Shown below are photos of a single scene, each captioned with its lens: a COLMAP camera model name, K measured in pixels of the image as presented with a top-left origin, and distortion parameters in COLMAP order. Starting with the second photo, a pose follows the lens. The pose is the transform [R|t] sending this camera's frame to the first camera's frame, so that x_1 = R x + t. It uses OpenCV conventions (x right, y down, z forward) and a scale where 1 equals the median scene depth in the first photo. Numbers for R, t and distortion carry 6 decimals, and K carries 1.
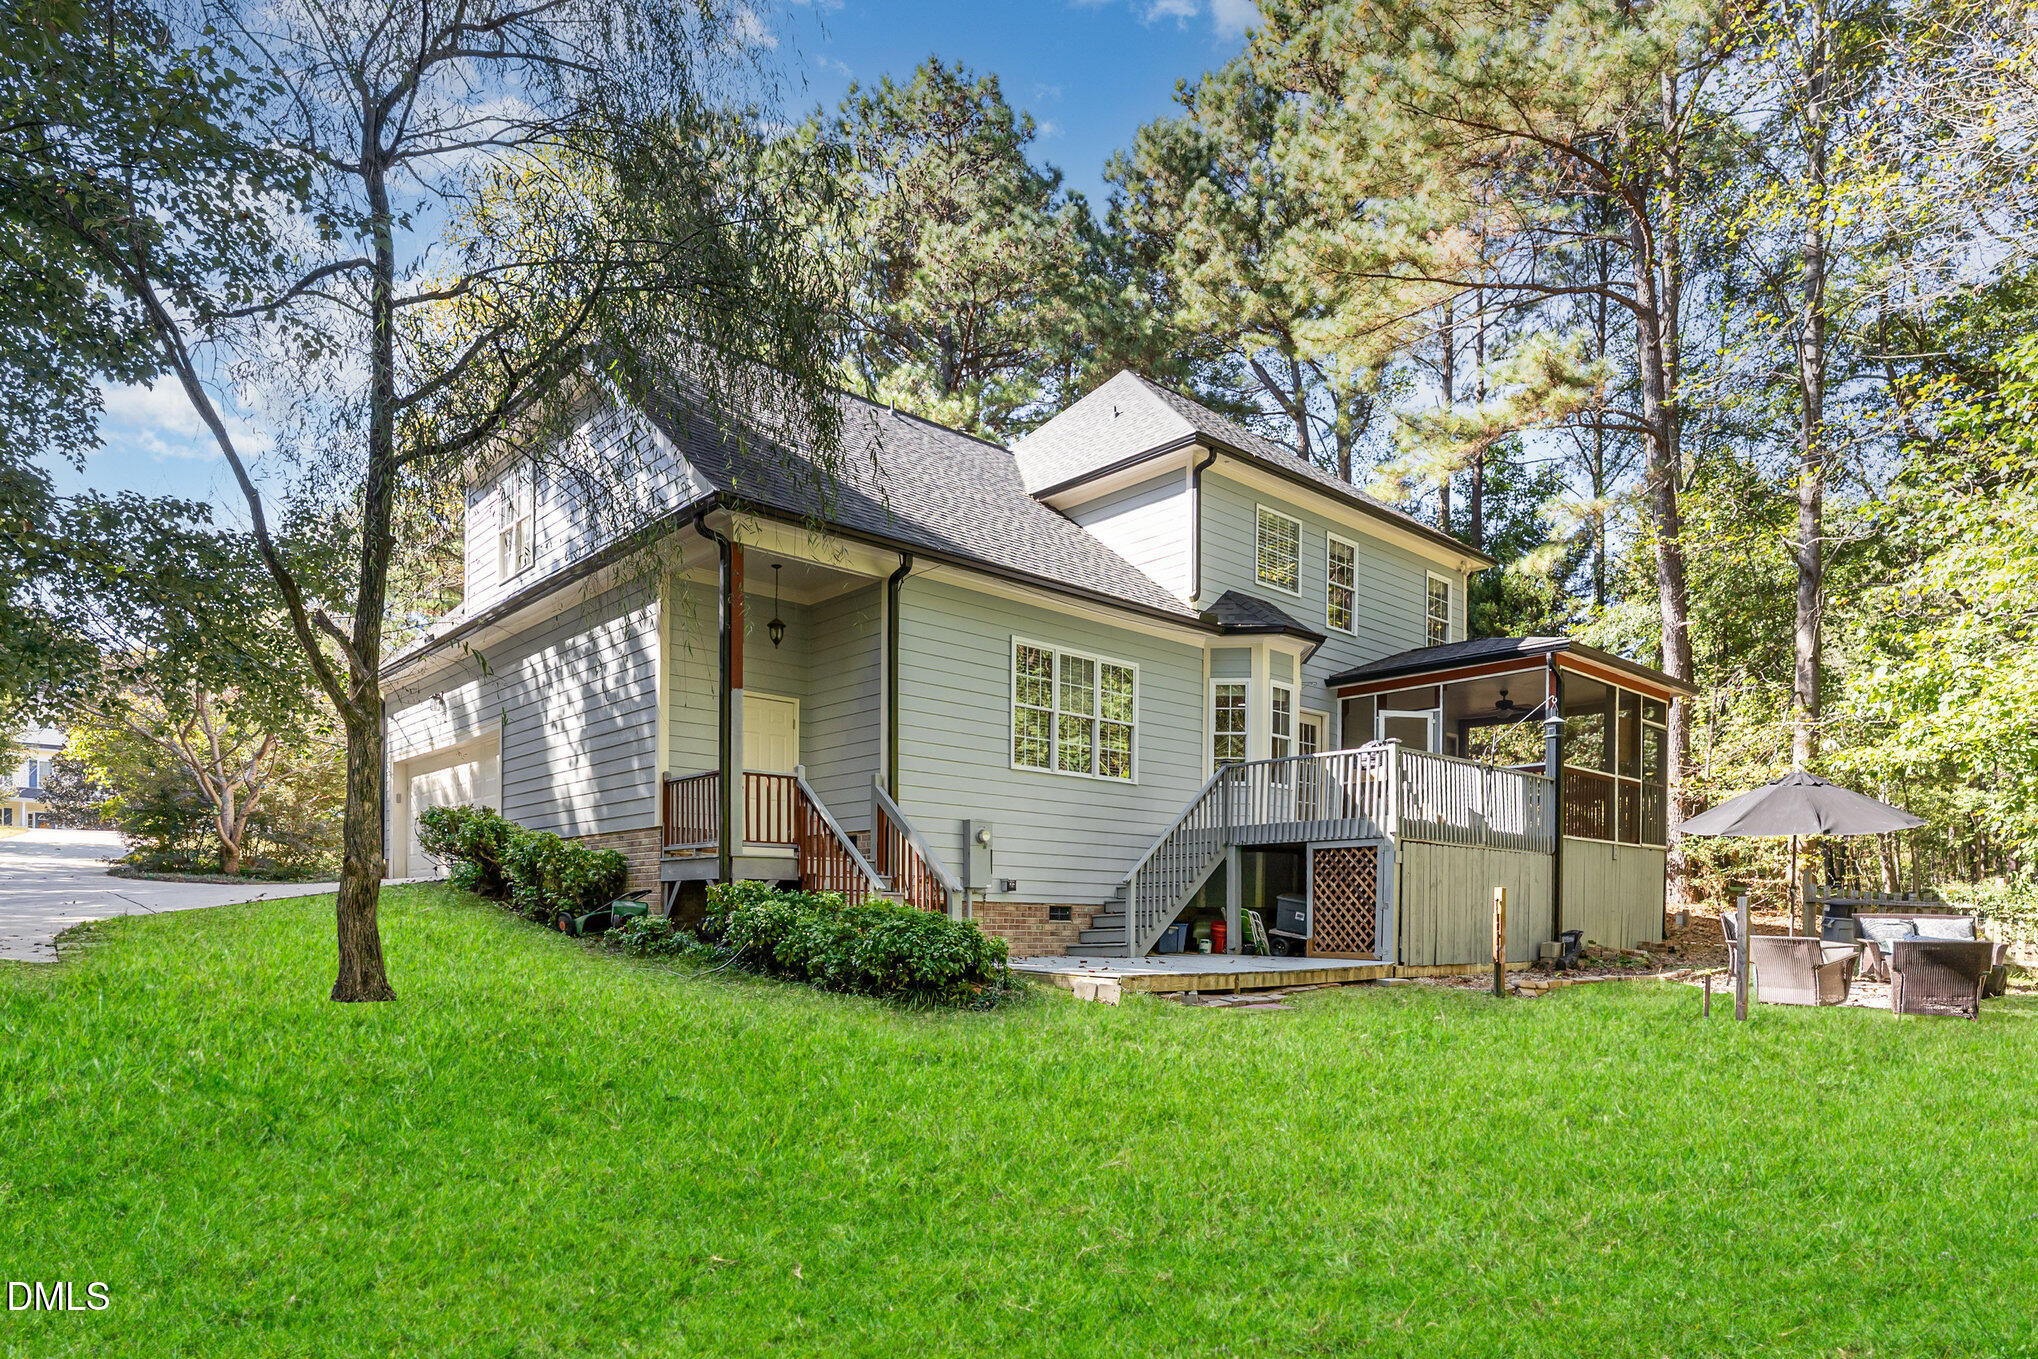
lens RADIAL K [[1193.2, 0, 1019.0], [0, 1193.2, 679.5], [0, 0, 1]] dist [-0.017201, -0.000087]
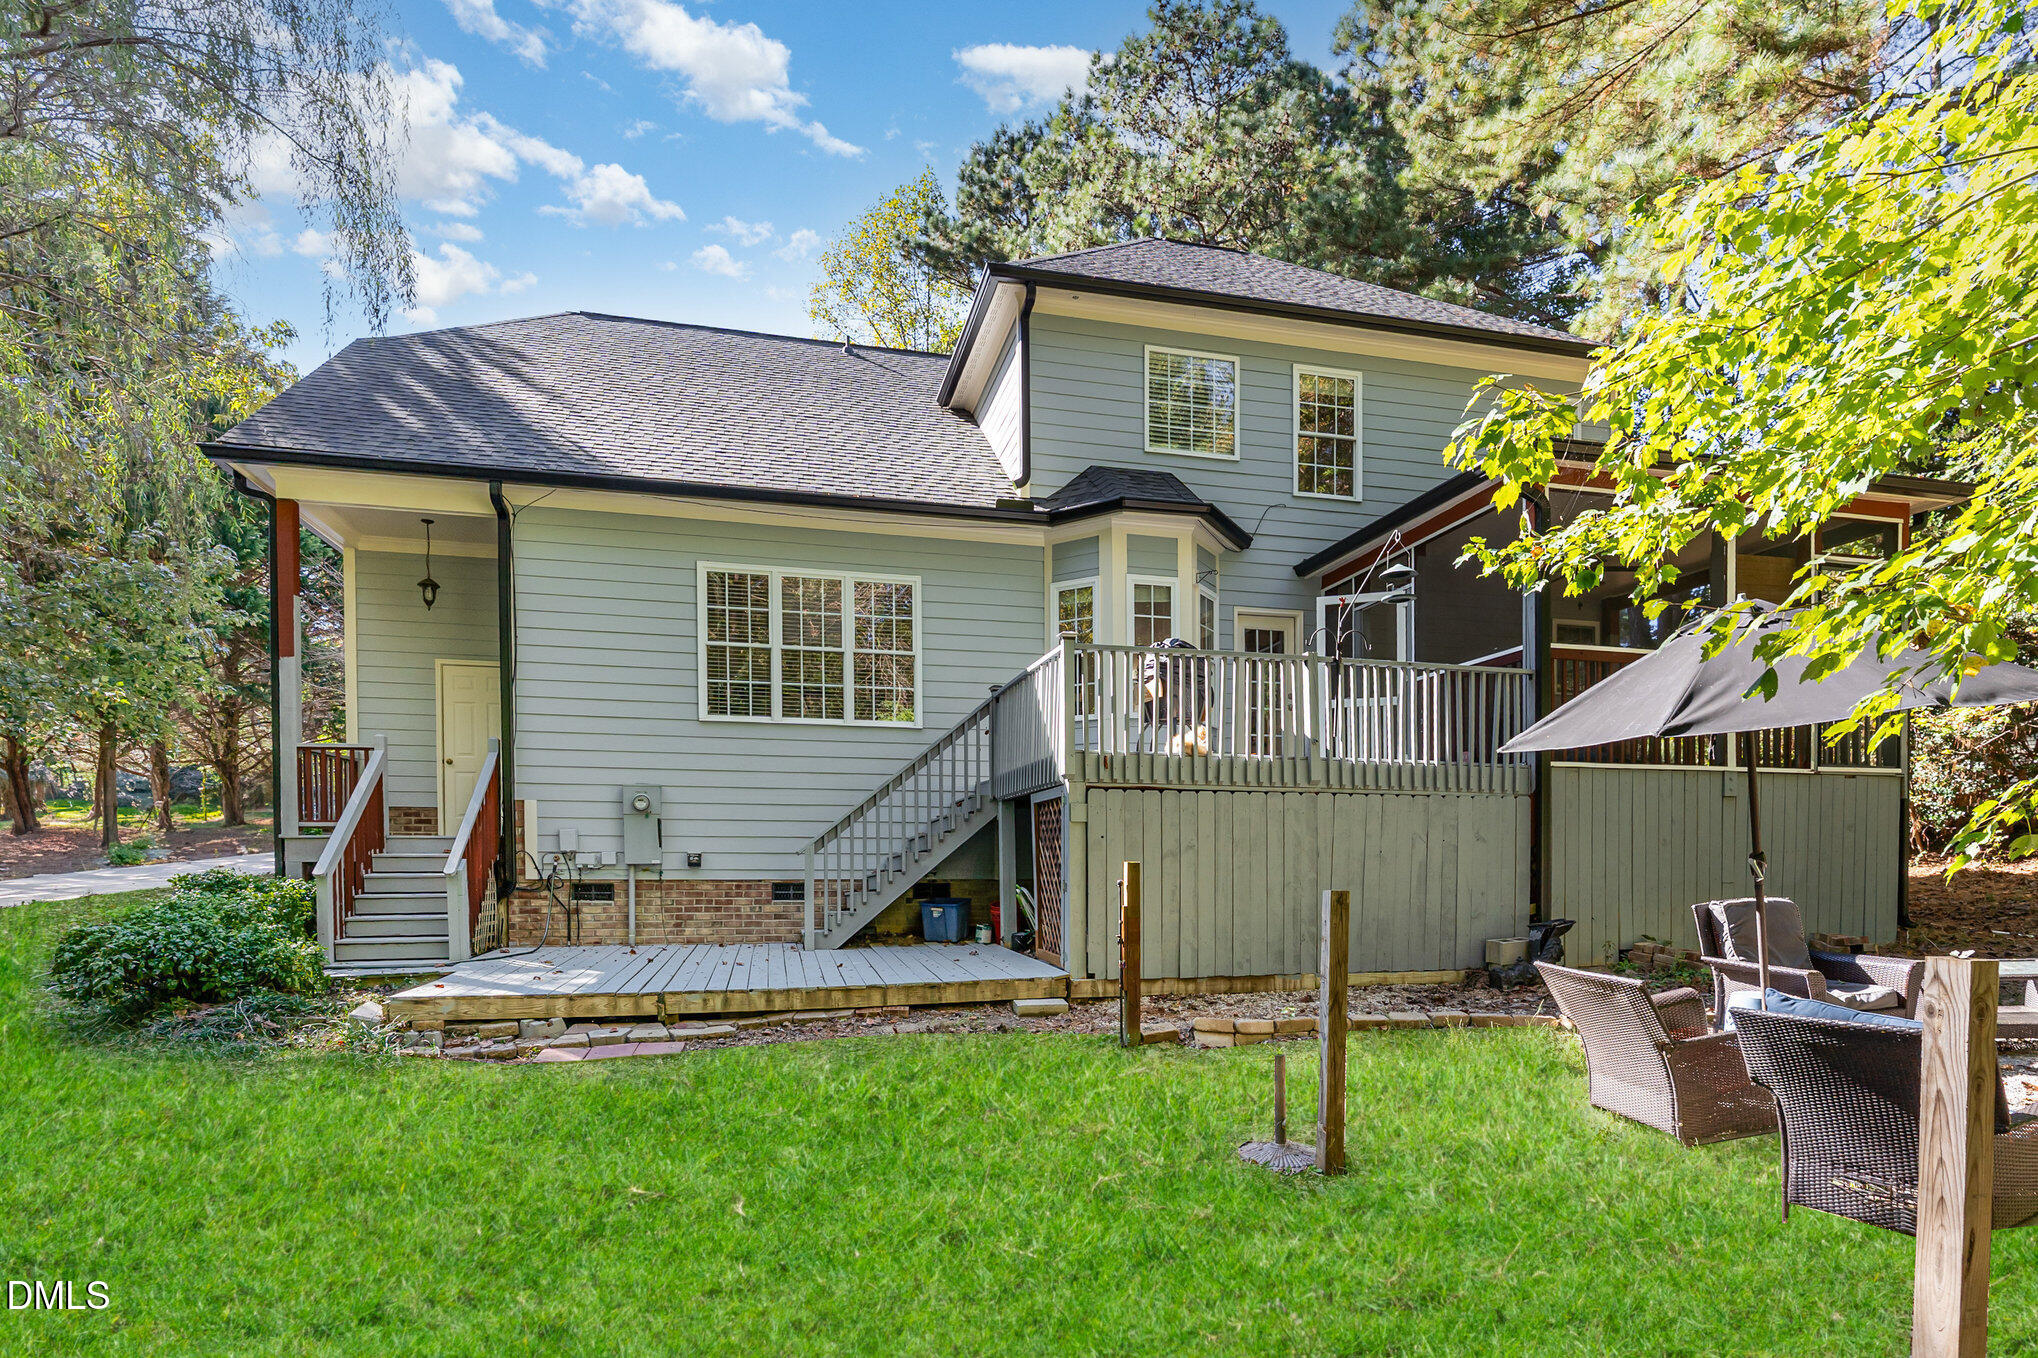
lens RADIAL K [[1042.7, 0, 1019.6], [0, 1042.7, 710.7], [0, 0, 1]] dist [0.002526, 0.000357]
pose [[0.878670, -0.078531, -0.470928, 0.498437], [0.102034, 0.994478, 0.024541, 0.068055], [0.466400, -0.069614, 0.881830, 0.432248]]
